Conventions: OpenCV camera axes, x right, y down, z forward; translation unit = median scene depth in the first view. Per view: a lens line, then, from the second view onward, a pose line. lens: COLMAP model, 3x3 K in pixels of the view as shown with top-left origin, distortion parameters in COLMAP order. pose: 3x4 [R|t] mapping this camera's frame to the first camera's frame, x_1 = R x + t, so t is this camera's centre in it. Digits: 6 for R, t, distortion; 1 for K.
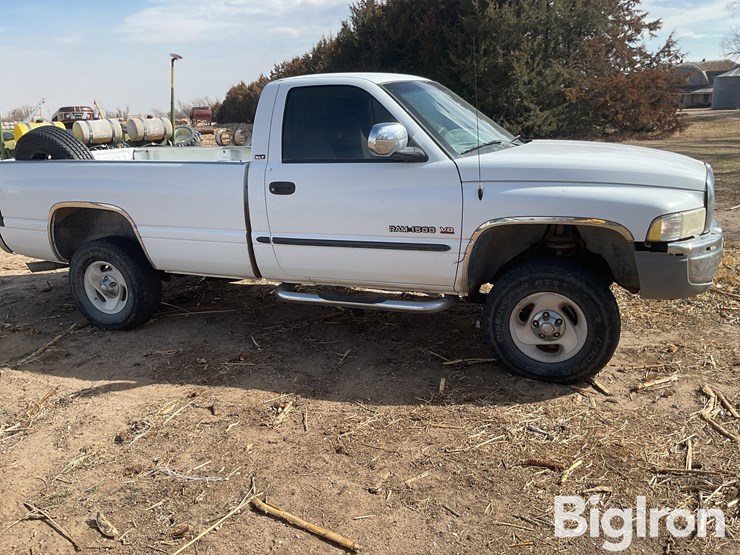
lens RADIAL K [[607.1, 0, 370.0], [0, 607.1, 277.5], [0, 0, 1]] dist [0.132162, -0.290716]
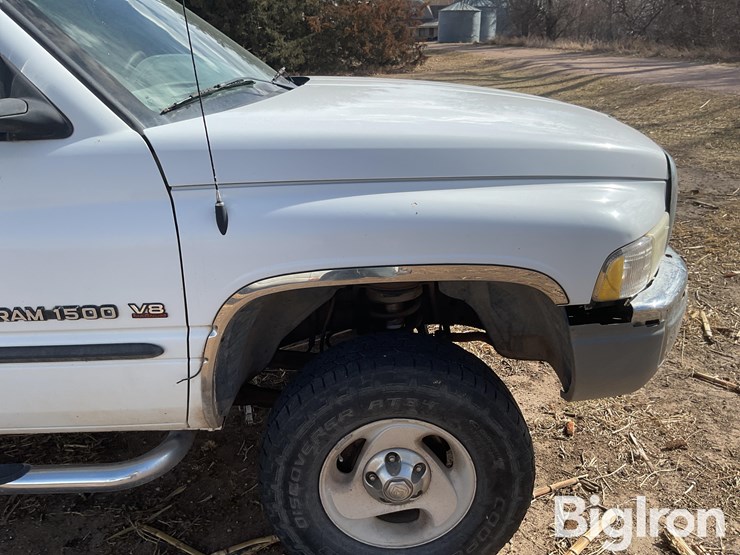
lens RADIAL K [[615.3, 0, 370.0], [0, 615.3, 277.5], [0, 0, 1]] dist [0.056239, -0.120331]
pose [[0.922781, -0.125846, 0.364196, 0.111750], [0.089726, 0.989360, 0.114526, -0.127378], [-0.374733, -0.073004, 0.924254, 0.554846]]
